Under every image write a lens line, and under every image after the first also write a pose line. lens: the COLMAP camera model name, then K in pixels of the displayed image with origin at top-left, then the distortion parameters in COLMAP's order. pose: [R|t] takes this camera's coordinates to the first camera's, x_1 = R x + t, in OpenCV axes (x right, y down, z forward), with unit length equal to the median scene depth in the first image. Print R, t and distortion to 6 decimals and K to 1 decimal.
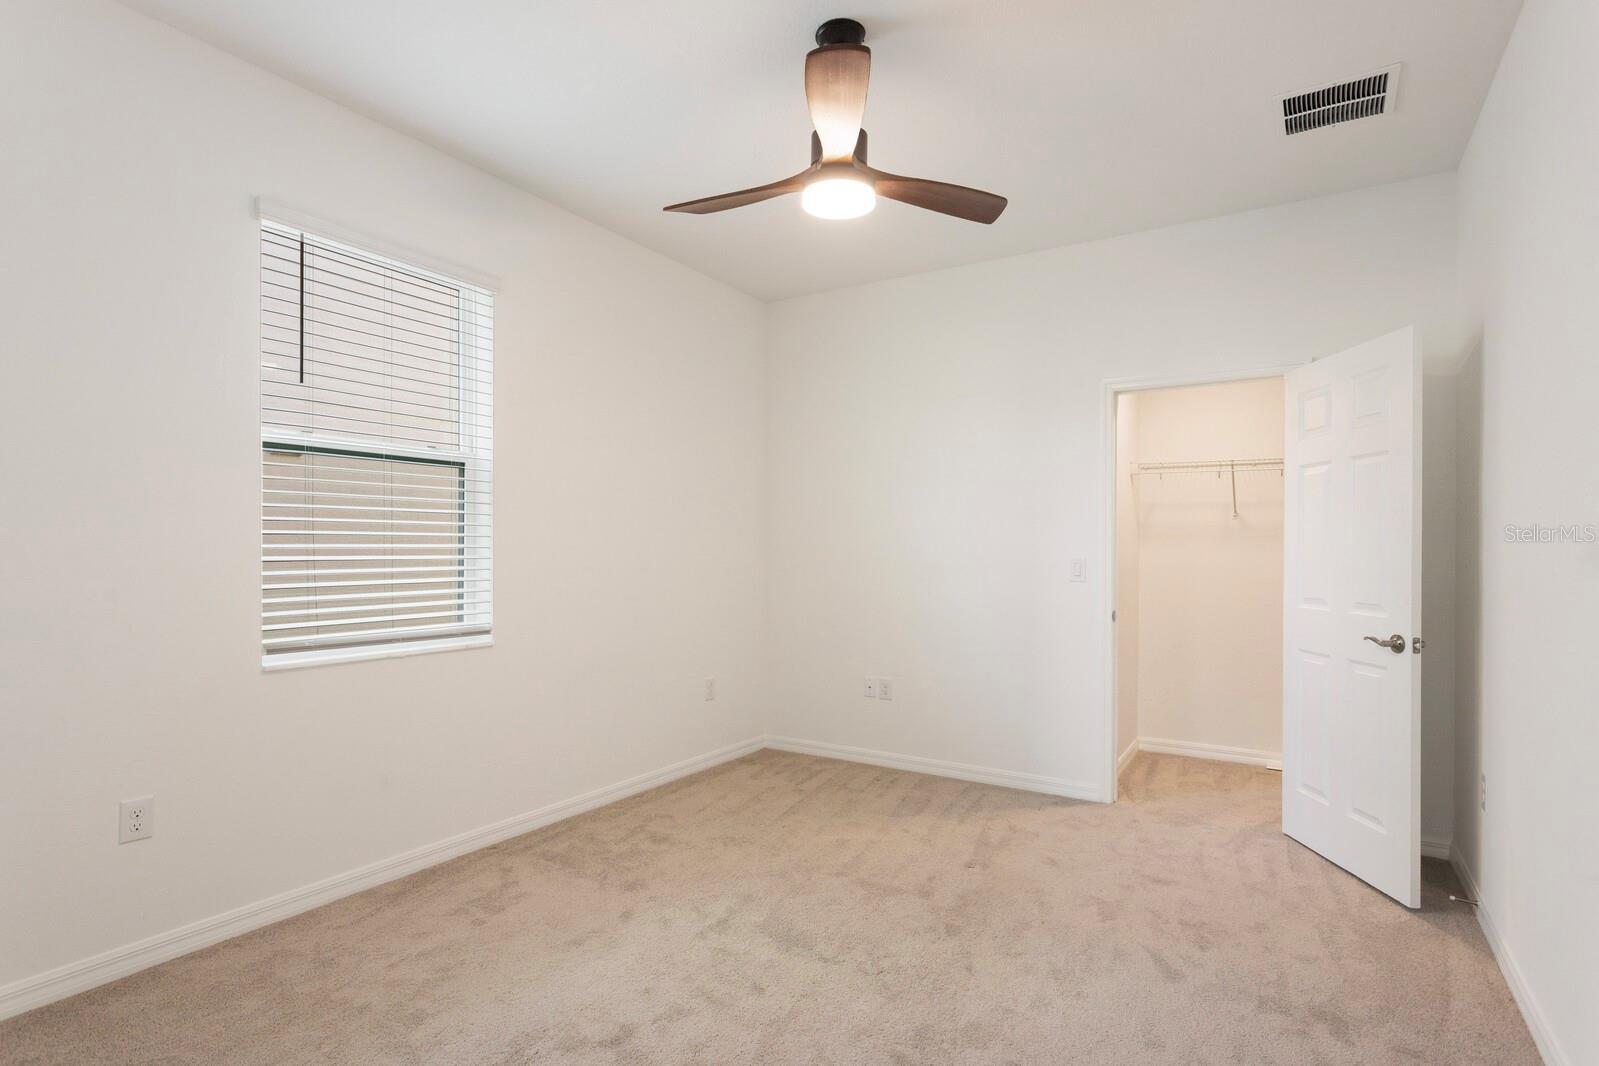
lens RADIAL K [[815.0, 0, 802.2], [0, 815.0, 538.8], [0, 0, 1]] dist [-0.002028, -0.000044]
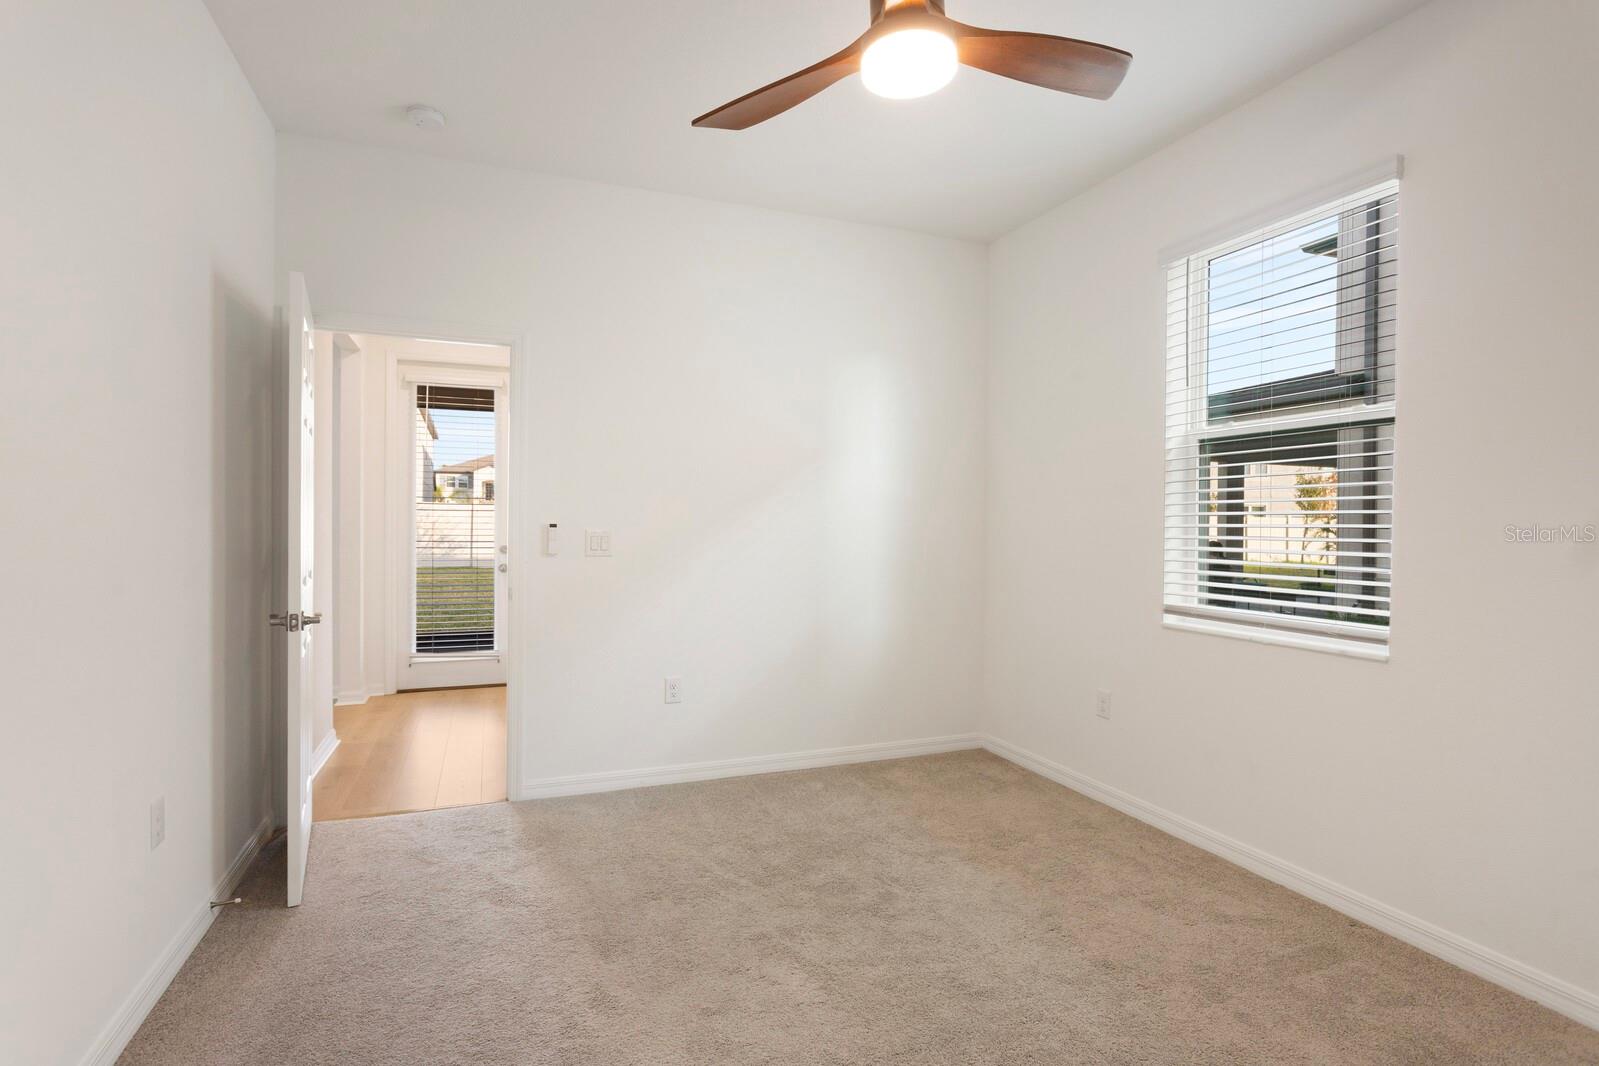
lens RADIAL K [[815.0, 0, 801.8], [0, 815.0, 531.4], [0, 0, 1]] dist [-0.002028, -0.000044]
pose [[-0.600389, -0.012600, -0.799609, 0.605147], [-0.009668, 0.999917, -0.008497, 0.030212], [0.799650, 0.002629, -0.600461, 1.175014]]
